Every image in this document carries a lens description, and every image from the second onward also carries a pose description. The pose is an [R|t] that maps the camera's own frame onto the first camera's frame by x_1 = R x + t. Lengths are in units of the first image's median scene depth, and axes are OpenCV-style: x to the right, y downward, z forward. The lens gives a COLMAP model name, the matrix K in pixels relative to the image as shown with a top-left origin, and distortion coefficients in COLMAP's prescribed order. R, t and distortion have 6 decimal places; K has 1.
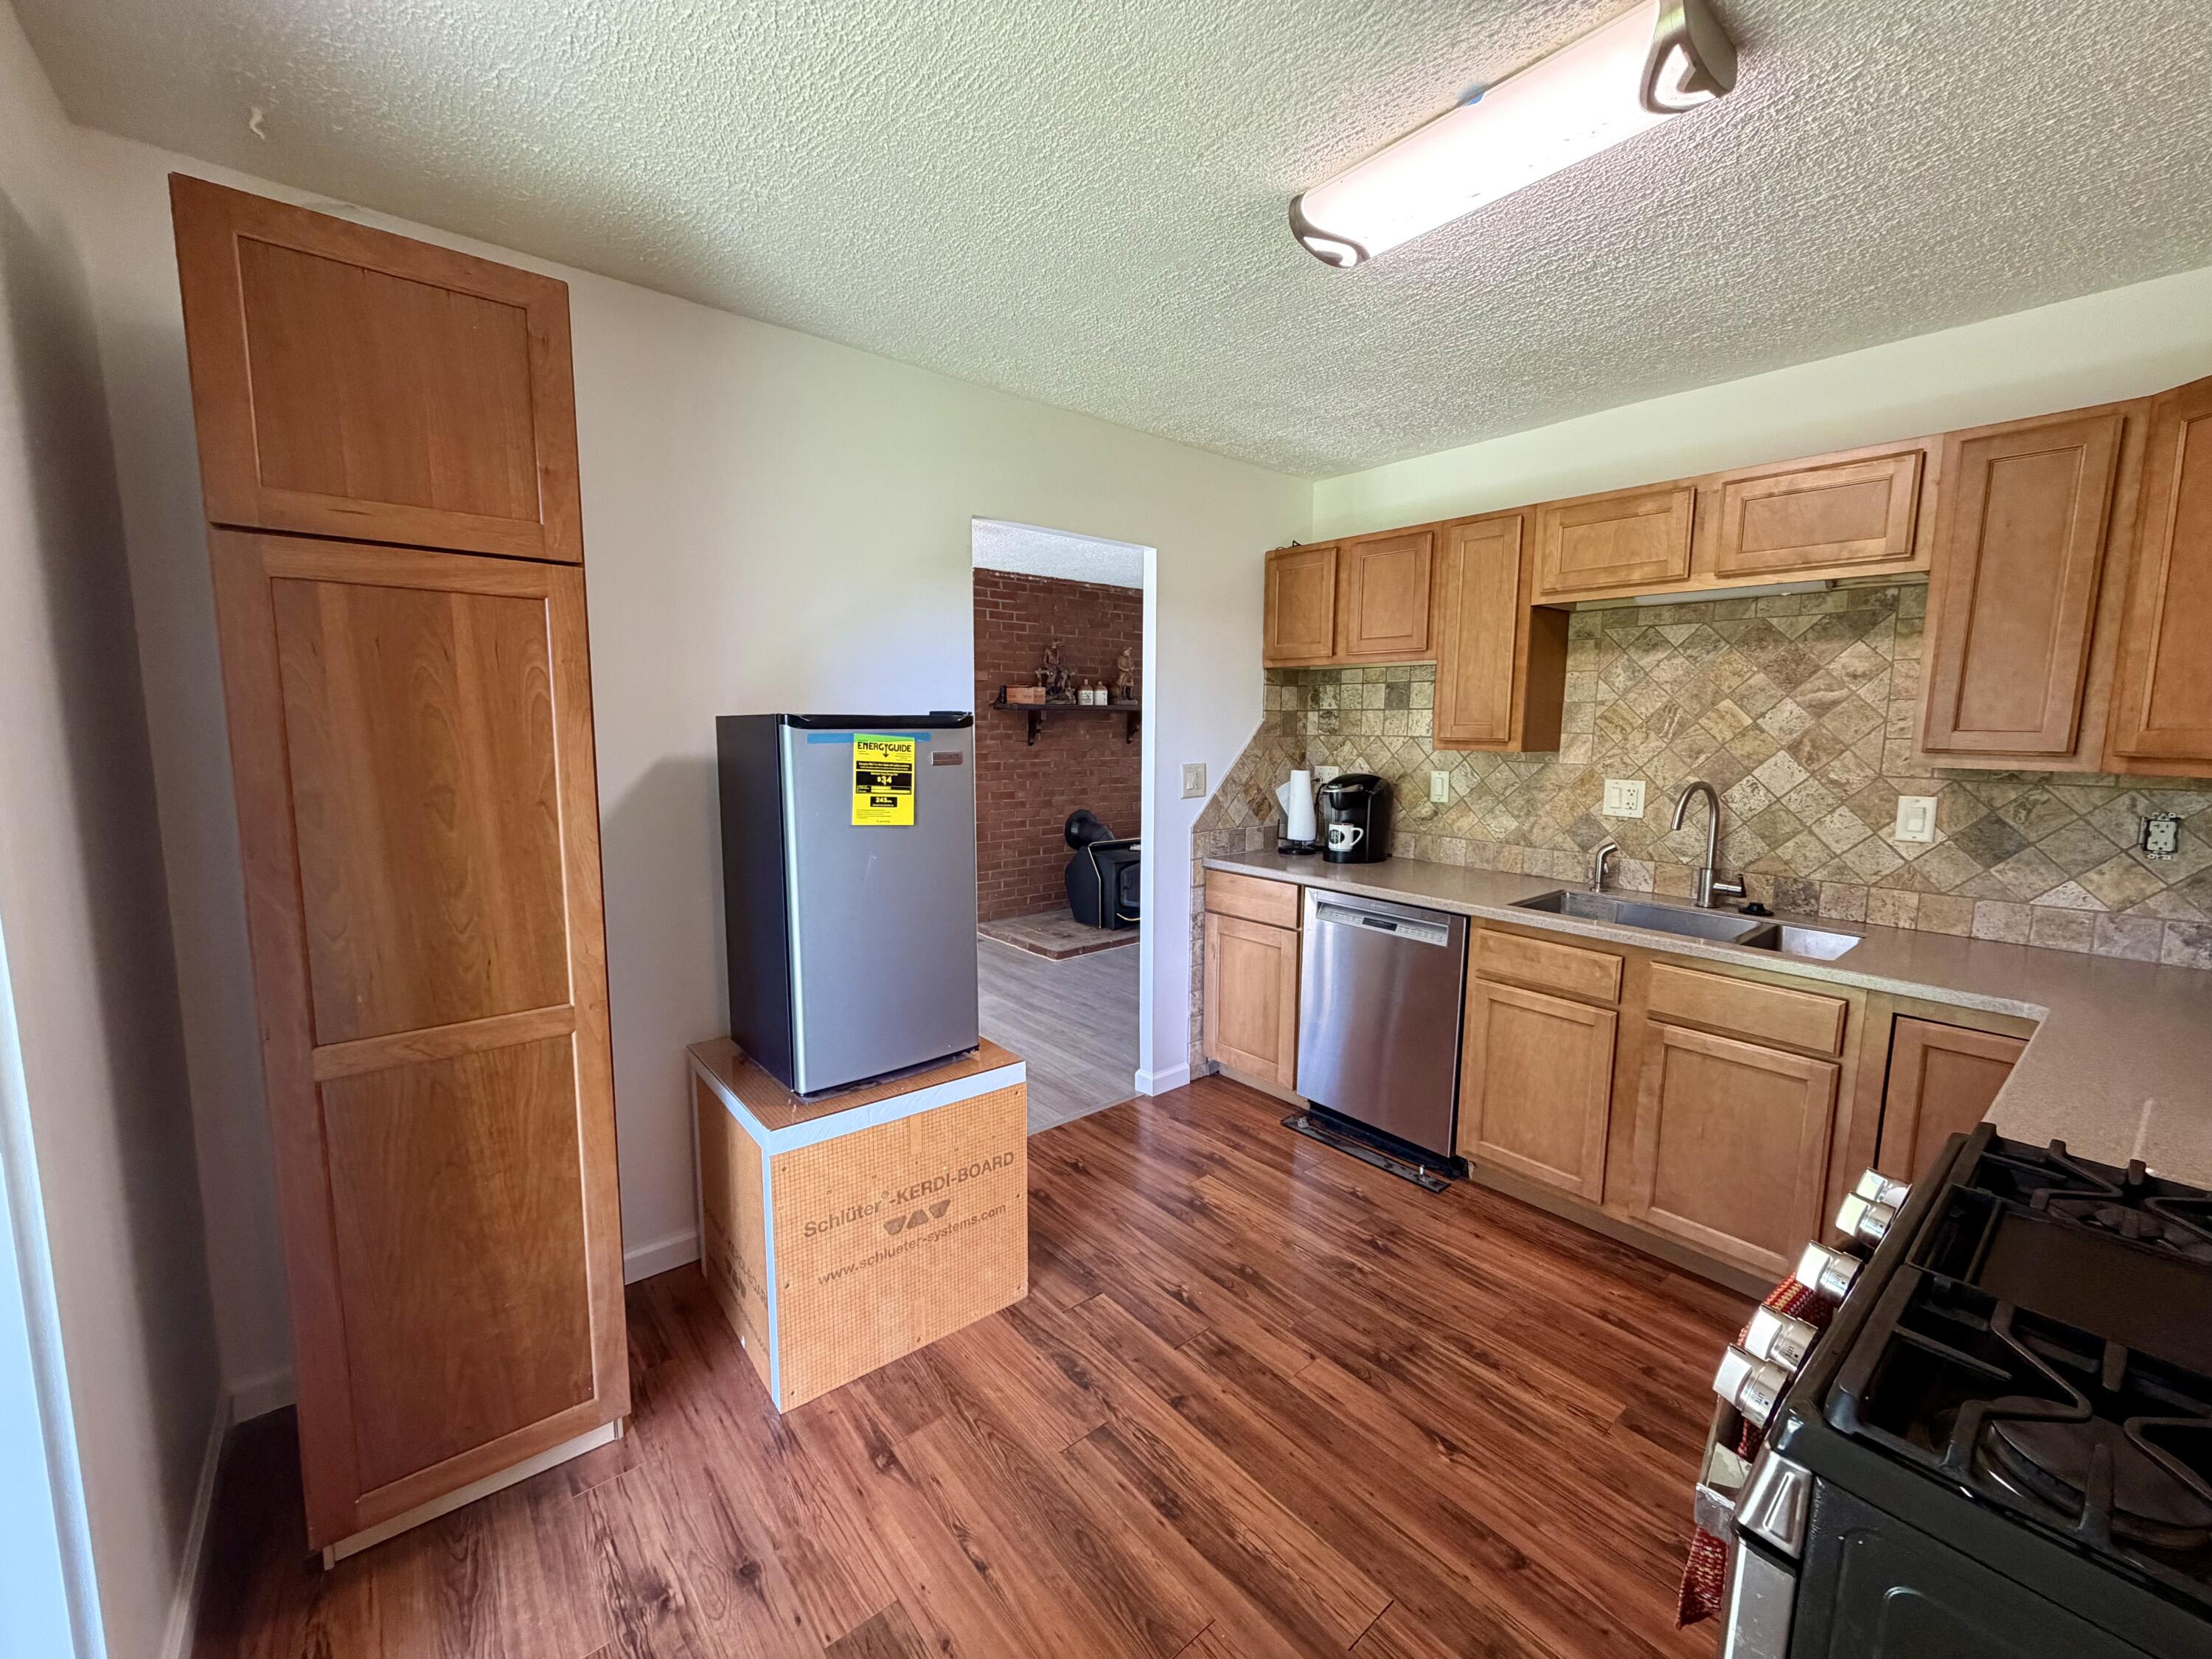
lens RADIAL K [[881.2, 0, 1100.6], [0, 881.2, 827.6], [0, 0, 1]] dist [0.001041, -0.000223]
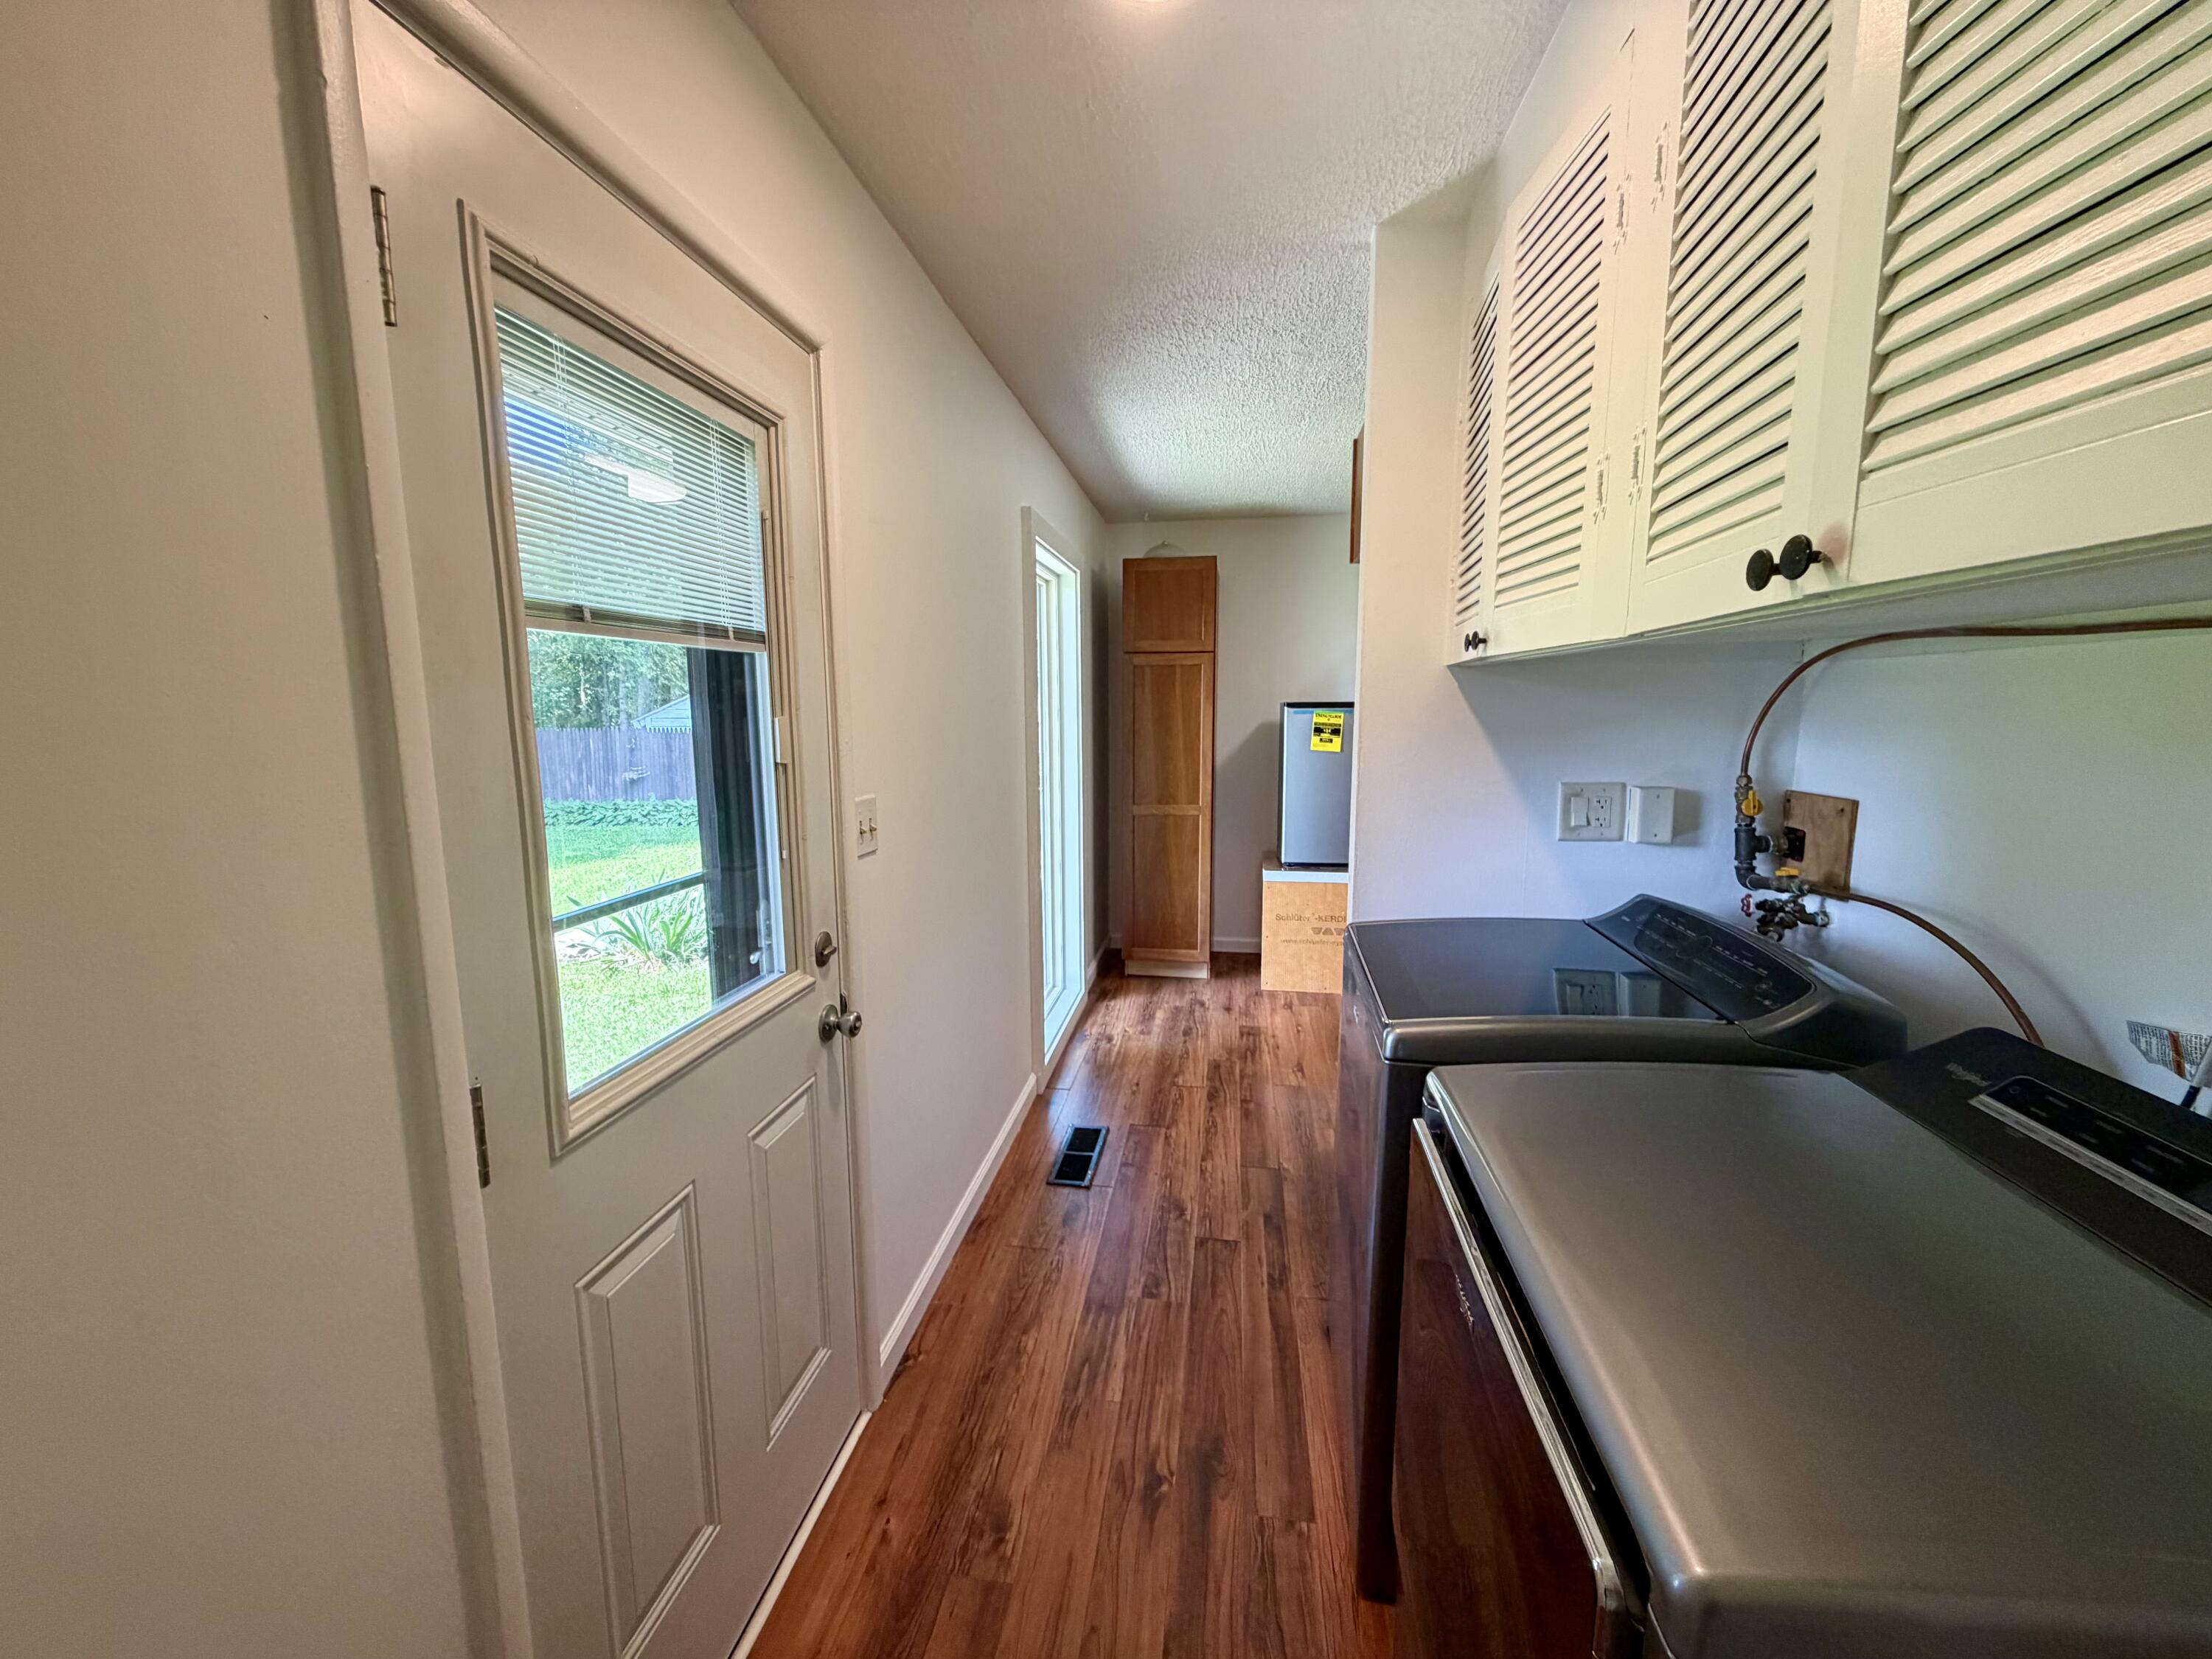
lens RADIAL K [[881.2, 0, 1100.6], [0, 881.2, 827.6], [0, 0, 1]] dist [0.001041, -0.000223]
pose [[0.665680, 0.093759, -0.740324, 0.790749], [-0.078279, 0.995376, 0.055674, 0.083623], [0.742121, 0.020891, 0.669941, -0.698551]]
